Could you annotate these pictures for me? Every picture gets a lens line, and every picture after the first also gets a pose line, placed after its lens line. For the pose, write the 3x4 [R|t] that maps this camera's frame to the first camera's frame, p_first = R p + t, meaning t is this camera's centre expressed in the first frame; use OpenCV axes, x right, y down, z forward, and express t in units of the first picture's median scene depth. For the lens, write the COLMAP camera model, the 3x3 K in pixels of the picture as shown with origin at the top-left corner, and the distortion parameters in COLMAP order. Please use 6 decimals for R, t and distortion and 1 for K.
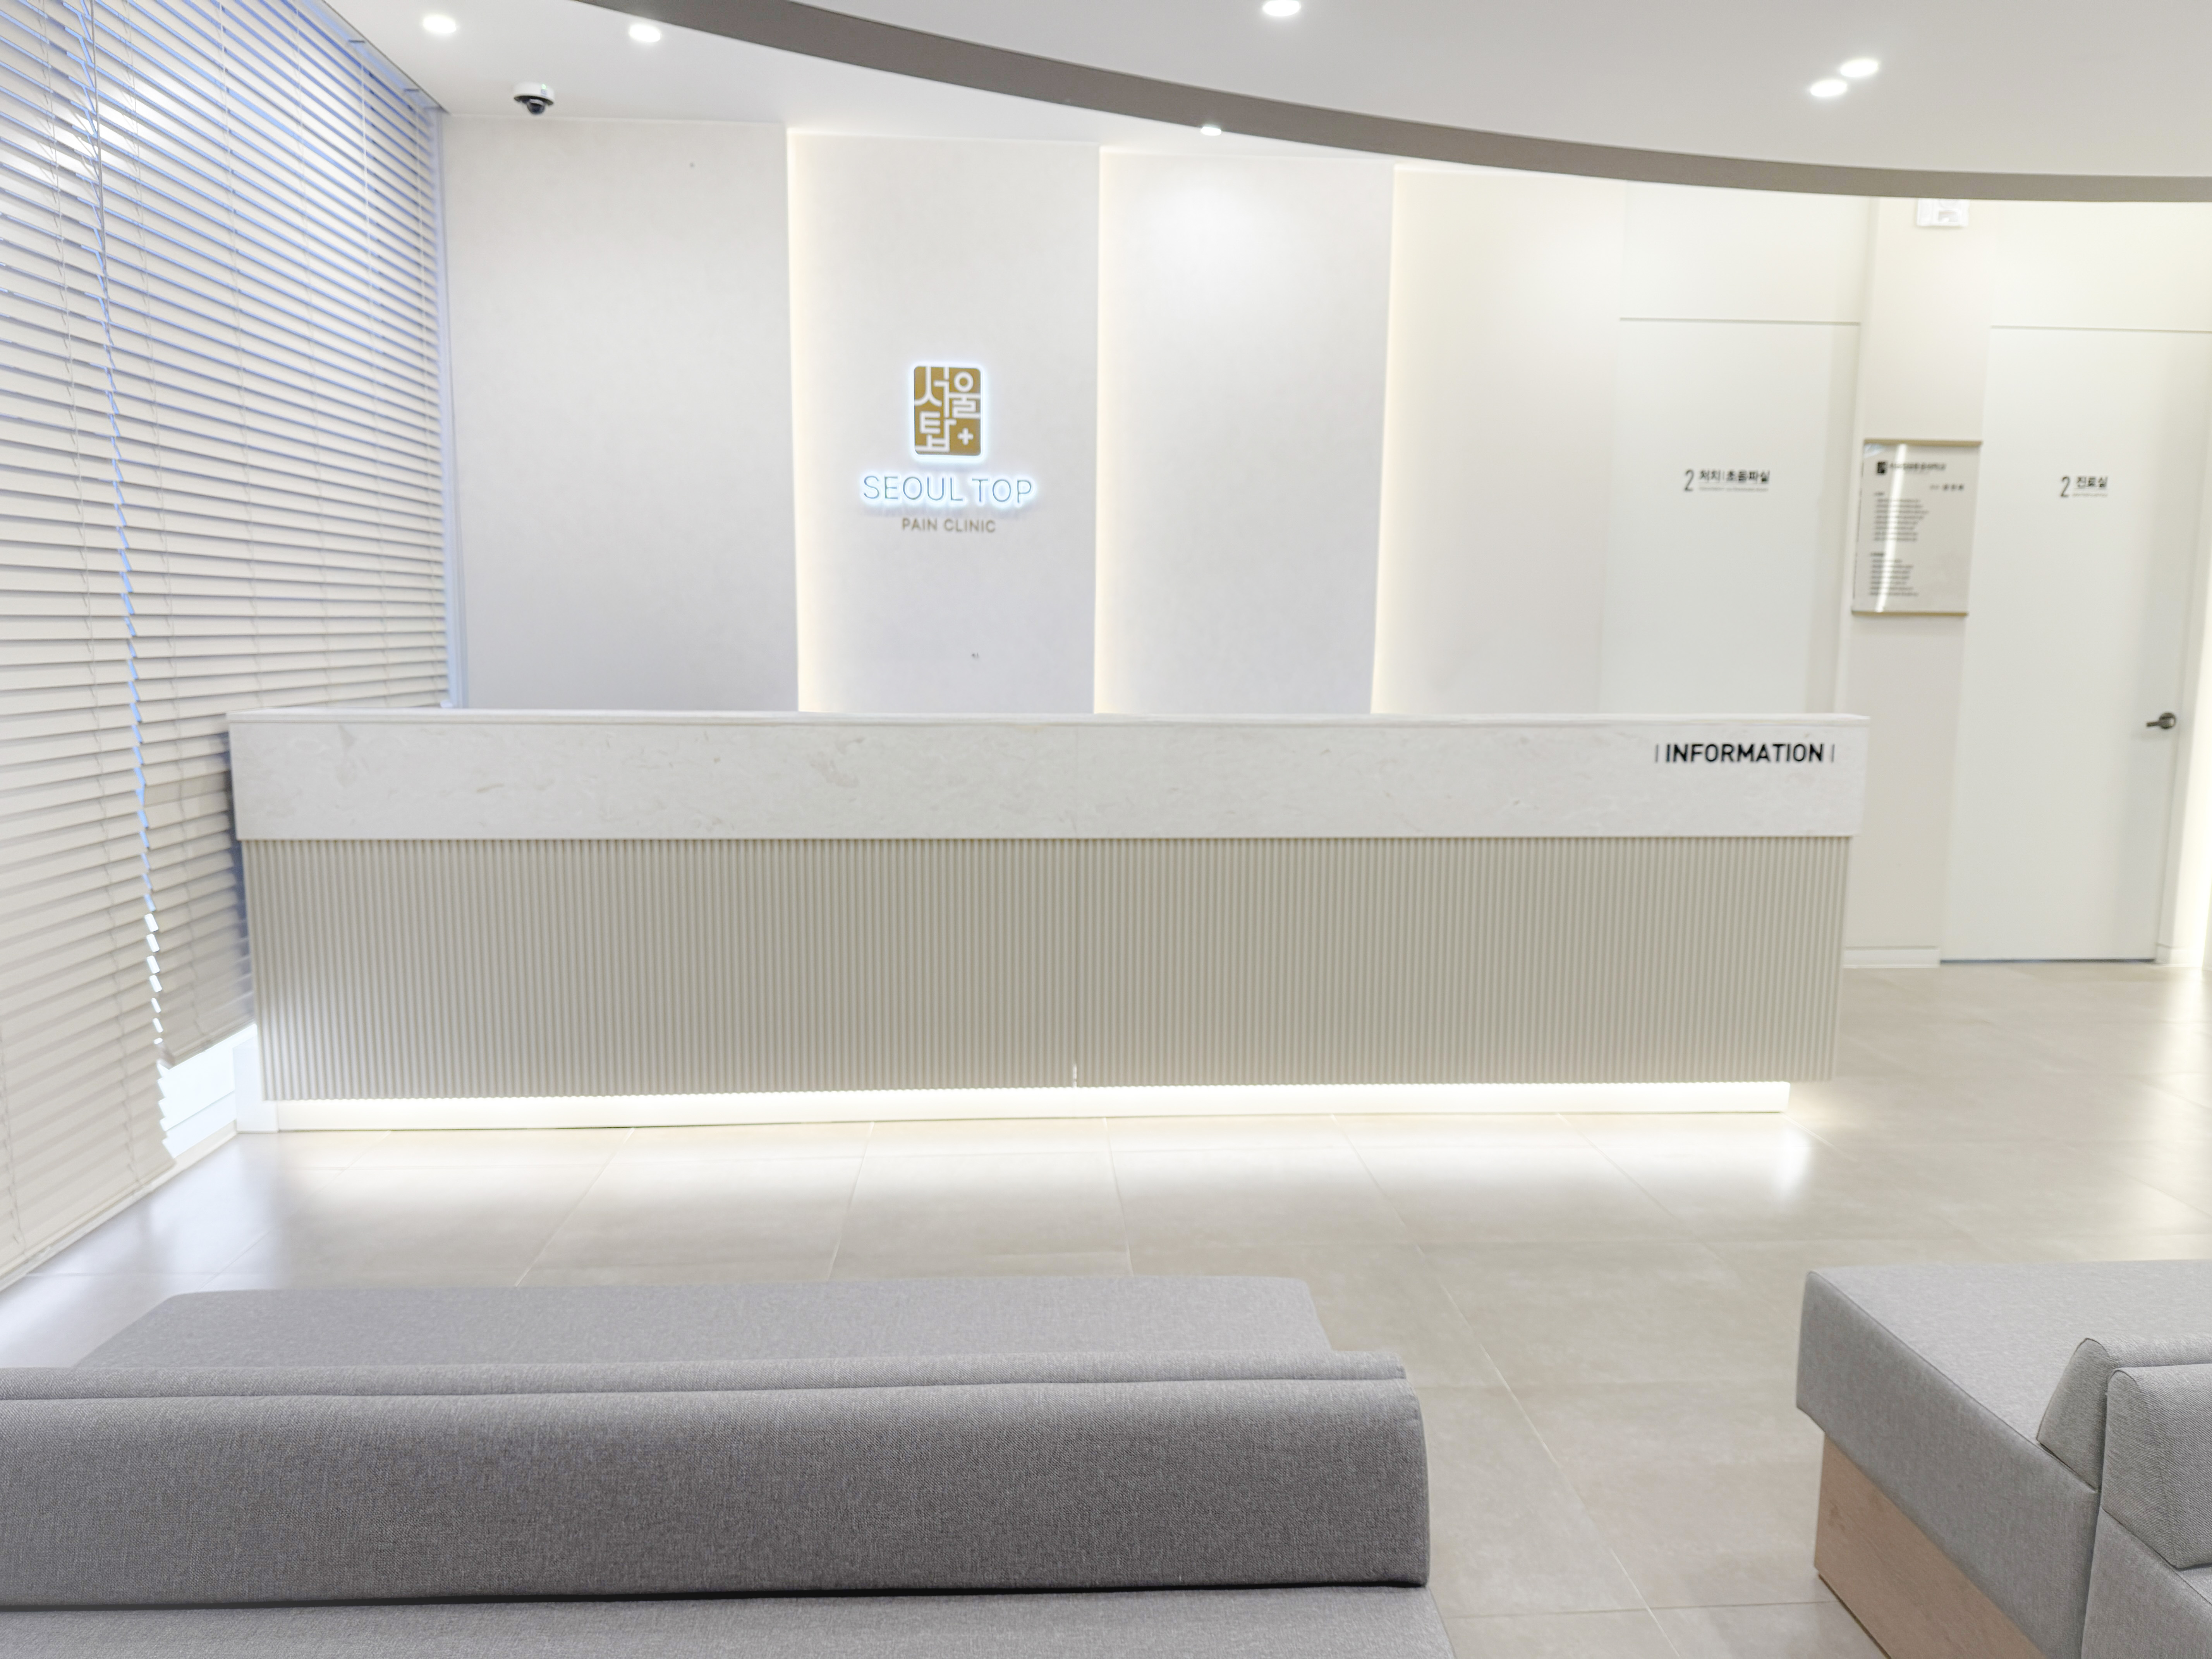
lens RADIAL K [[1624.3, 0, 1106.0], [0, 1624.3, 829.5], [0, 0, 1]] dist [0.083484, -0.137527]
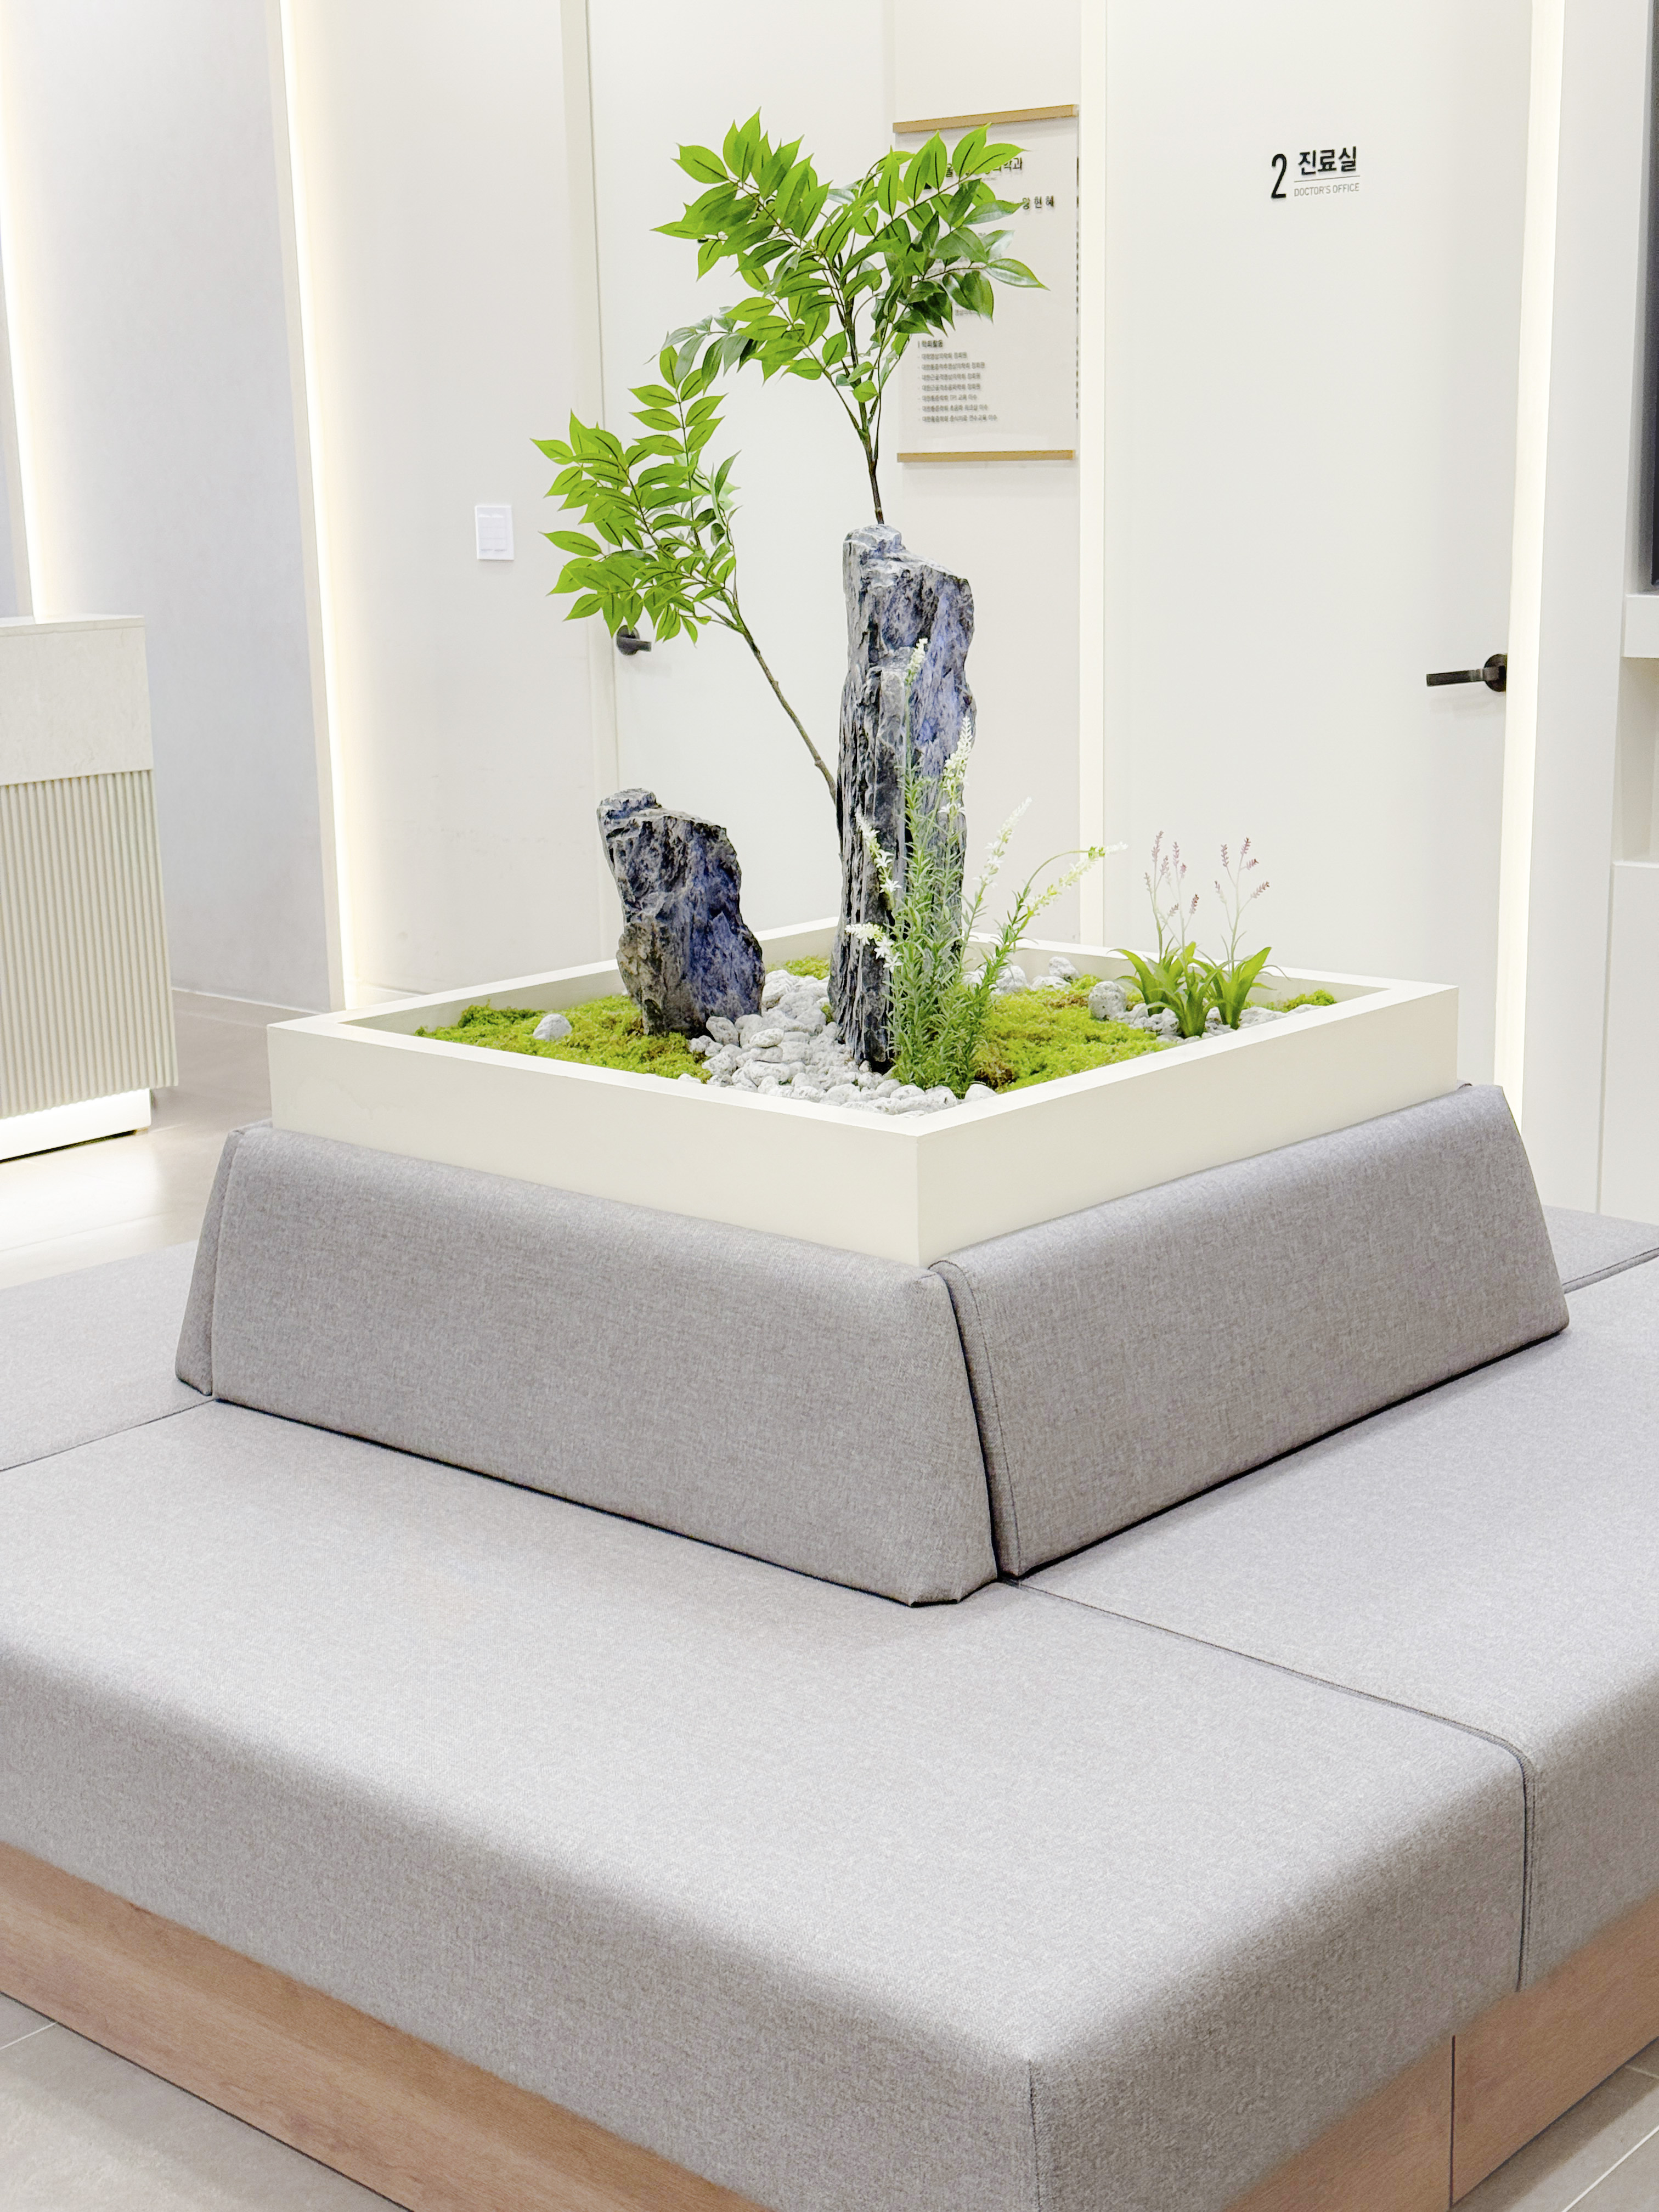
lens RADIAL K [[3054.1, 0, 829.5], [0, 3054.1, 1106.0], [0, 0, 1]] dist [0.149720, -0.039147]
pose [[0.712243, 0.127582, -0.690241, 1.175823], [-0.066361, 0.991178, 0.114729, -0.034418], [0.698789, -0.035910, 0.714426, 0.251379]]
